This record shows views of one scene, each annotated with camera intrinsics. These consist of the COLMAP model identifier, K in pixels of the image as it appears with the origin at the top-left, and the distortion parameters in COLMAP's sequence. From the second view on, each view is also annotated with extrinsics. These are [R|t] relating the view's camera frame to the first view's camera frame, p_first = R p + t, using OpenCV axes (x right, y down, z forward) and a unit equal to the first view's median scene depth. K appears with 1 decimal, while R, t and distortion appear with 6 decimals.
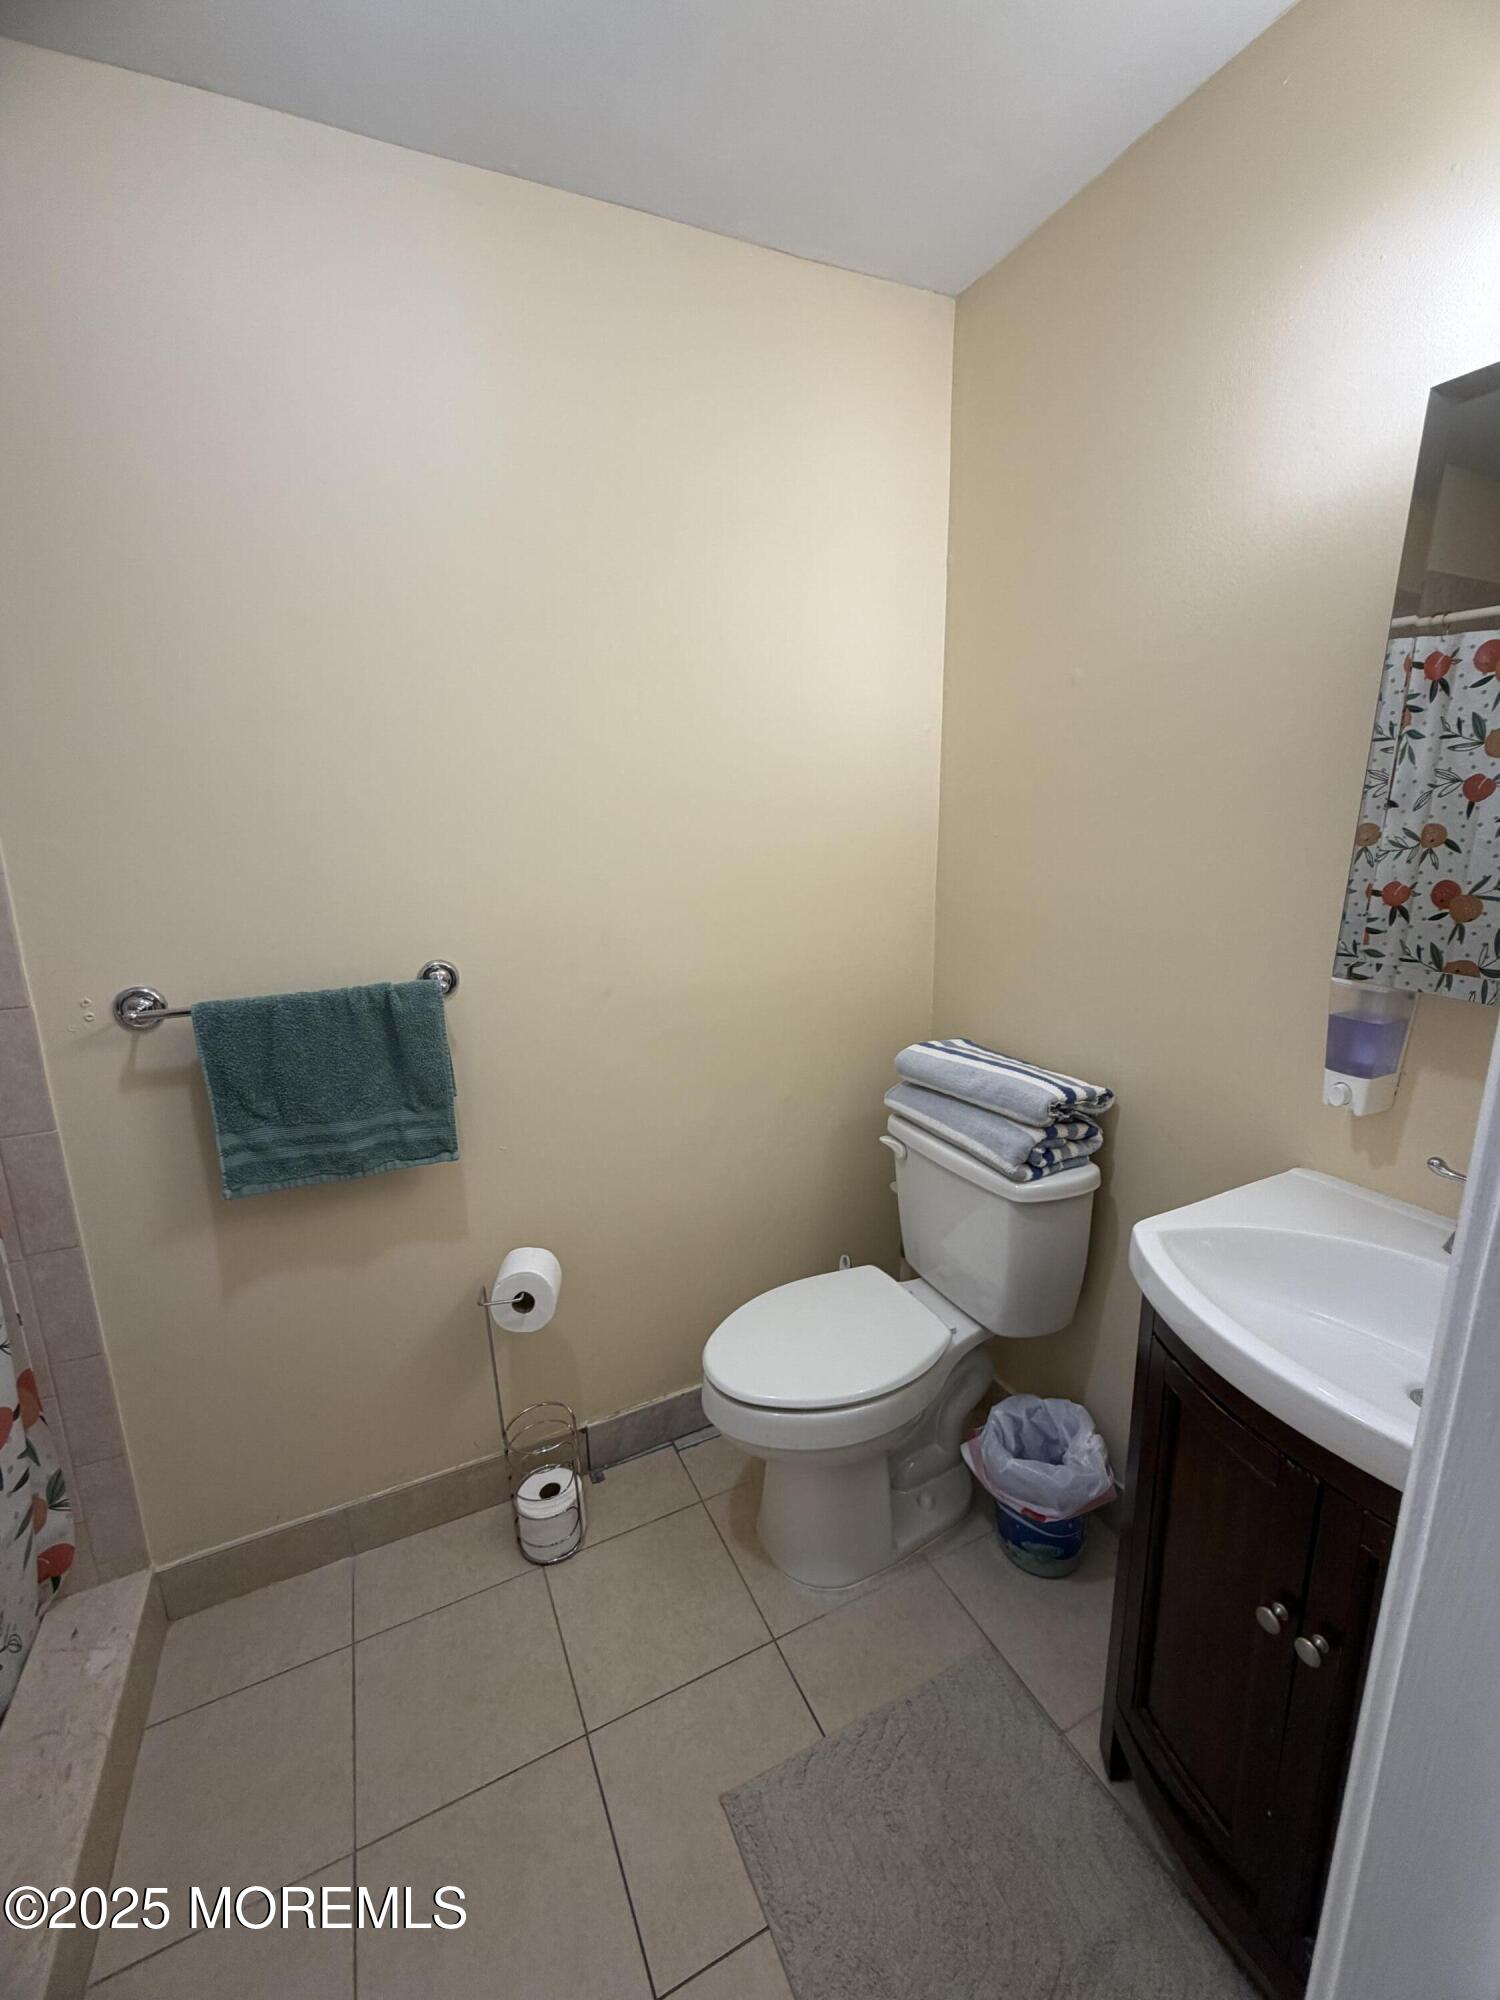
lens RADIAL K [[821.2, 0, 750.0], [0, 821.2, 1000.0], [0, 0, 1]] dist [0.000626, -0.000206]
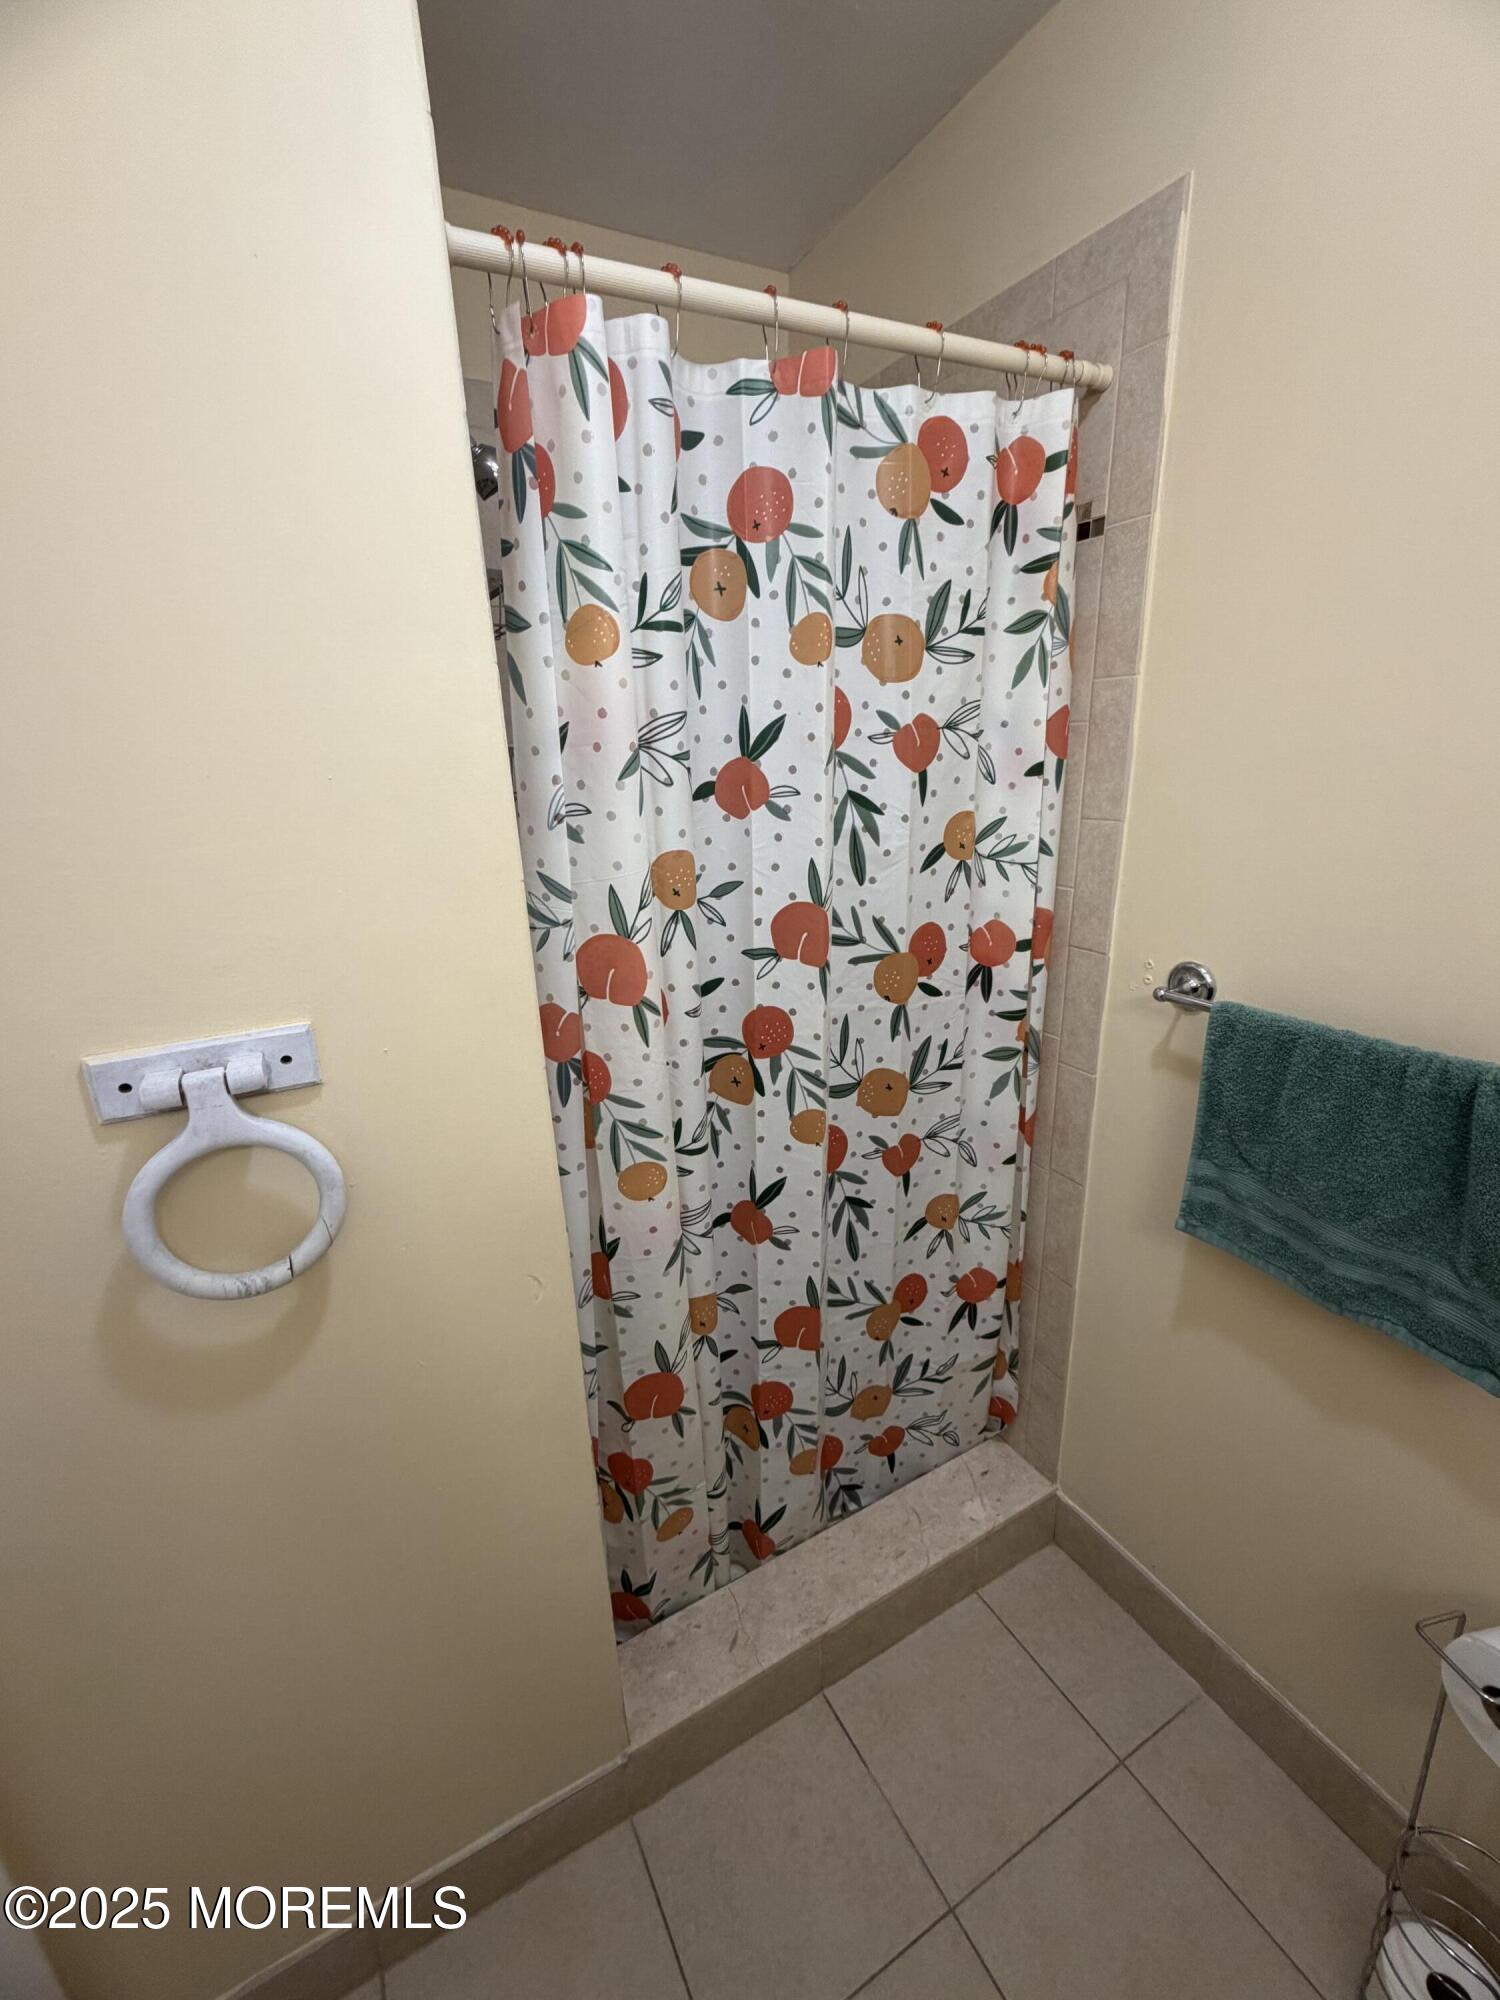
lens RADIAL K [[821.2, 0, 750.0], [0, 821.2, 1000.0], [0, 0, 1]] dist [0.000626, -0.000206]
pose [[0.058689, 0.302628, -0.951300, 0.066895], [-0.205189, 0.936253, 0.285182, -0.124373], [0.976961, 0.178459, 0.117044, 0.420922]]
